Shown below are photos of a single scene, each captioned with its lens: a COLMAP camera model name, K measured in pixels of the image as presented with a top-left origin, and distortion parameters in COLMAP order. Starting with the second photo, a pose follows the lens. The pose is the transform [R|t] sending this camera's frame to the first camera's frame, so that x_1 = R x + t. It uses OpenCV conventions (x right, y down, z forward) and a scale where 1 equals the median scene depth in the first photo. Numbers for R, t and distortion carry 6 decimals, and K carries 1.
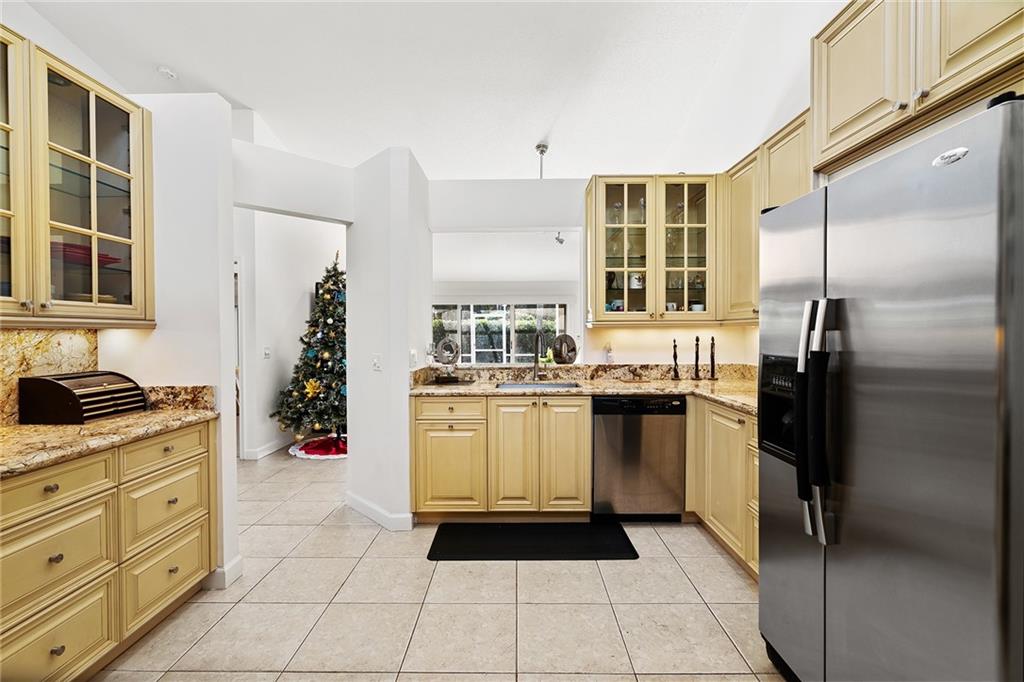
lens RADIAL K [[469.0, 0, 510.3], [0, 469.0, 335.8], [0, 0, 1]] dist [-0.004317, 0.002153]
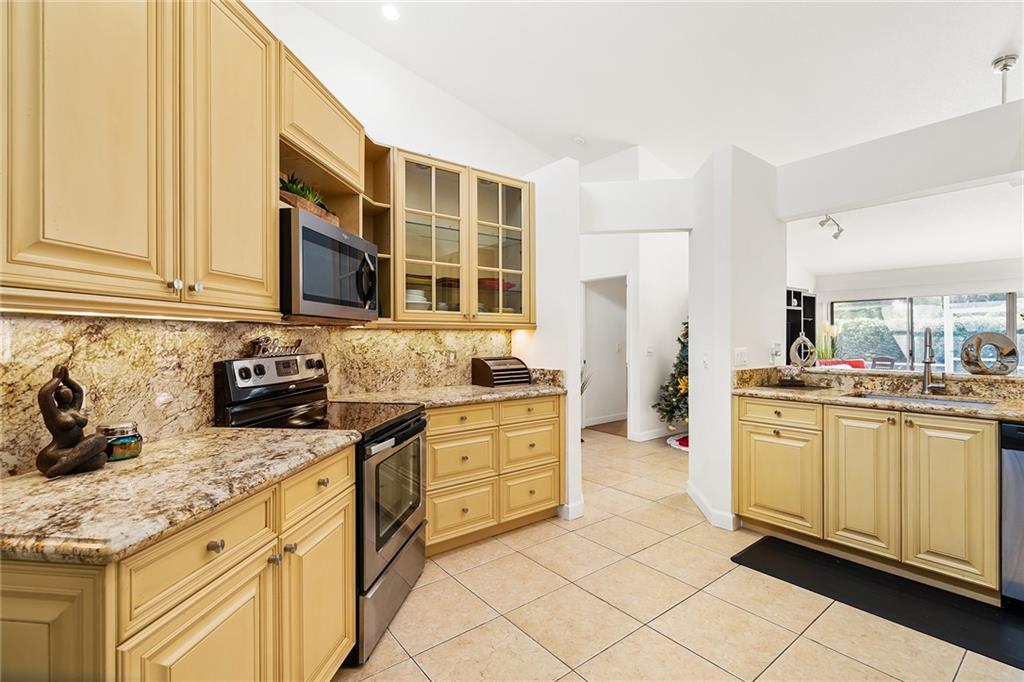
lens RADIAL K [[469.0, 0, 502.5], [0, 469.0, 337.0], [0, 0, 1]] dist [-0.004317, 0.002153]
pose [[0.613486, -0.000654, -0.789705, 0.269923], [-0.004594, 0.999980, -0.004397, 0.012768], [0.789692, 0.006325, 0.613471, 0.010477]]
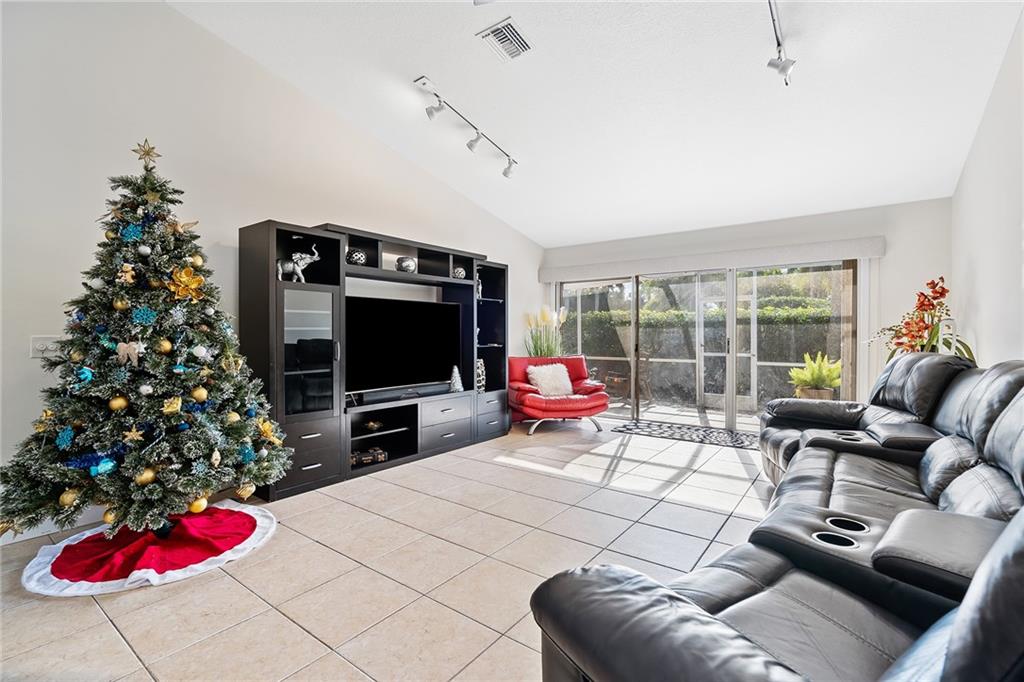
lens RADIAL K [[469.0, 0, 510.2], [0, 469.0, 338.9], [0, 0, 1]] dist [-0.004317, 0.002153]
pose [[0.807663, 0.013821, -0.589482, 0.367840], [-0.009489, 0.999900, 0.010444, 0.024634], [0.589568, -0.002842, 0.807714, 1.371300]]
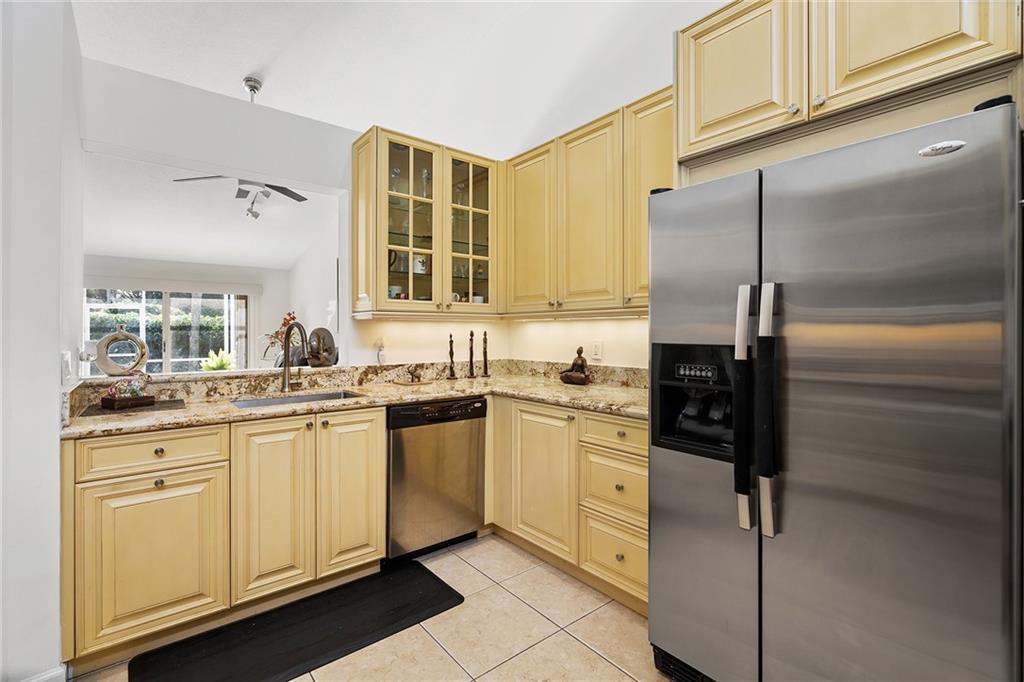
lens RADIAL K [[469.0, 0, 508.3], [0, 469.0, 330.1], [0, 0, 1]] dist [-0.004317, 0.002153]
pose [[0.767263, 0.006420, 0.641300, -0.168409], [0.002601, 0.999911, -0.013122, 0.013997], [-0.641327, 0.011736, 0.767178, 0.278825]]
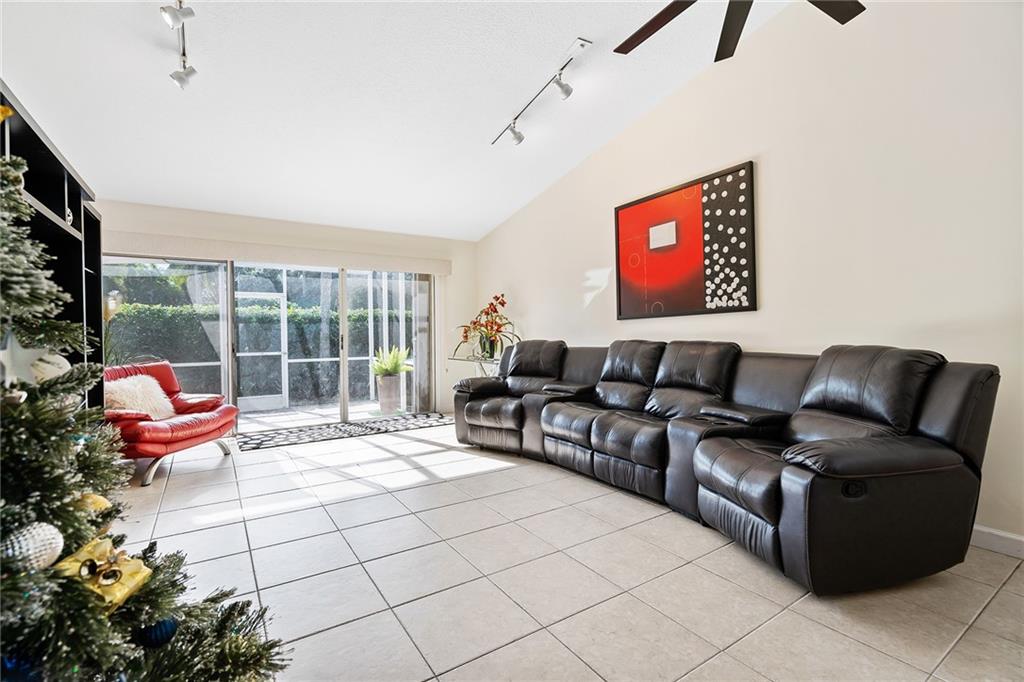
lens RADIAL K [[469.0, 0, 509.9], [0, 469.0, 335.7], [0, 0, 1]] dist [-0.004317, 0.002153]
pose [[0.824005, -0.003204, 0.566574, -0.452395], [0.004971, 0.999986, -0.001574, 0.041792], [-0.566561, 0.004114, 0.824009, 1.387580]]
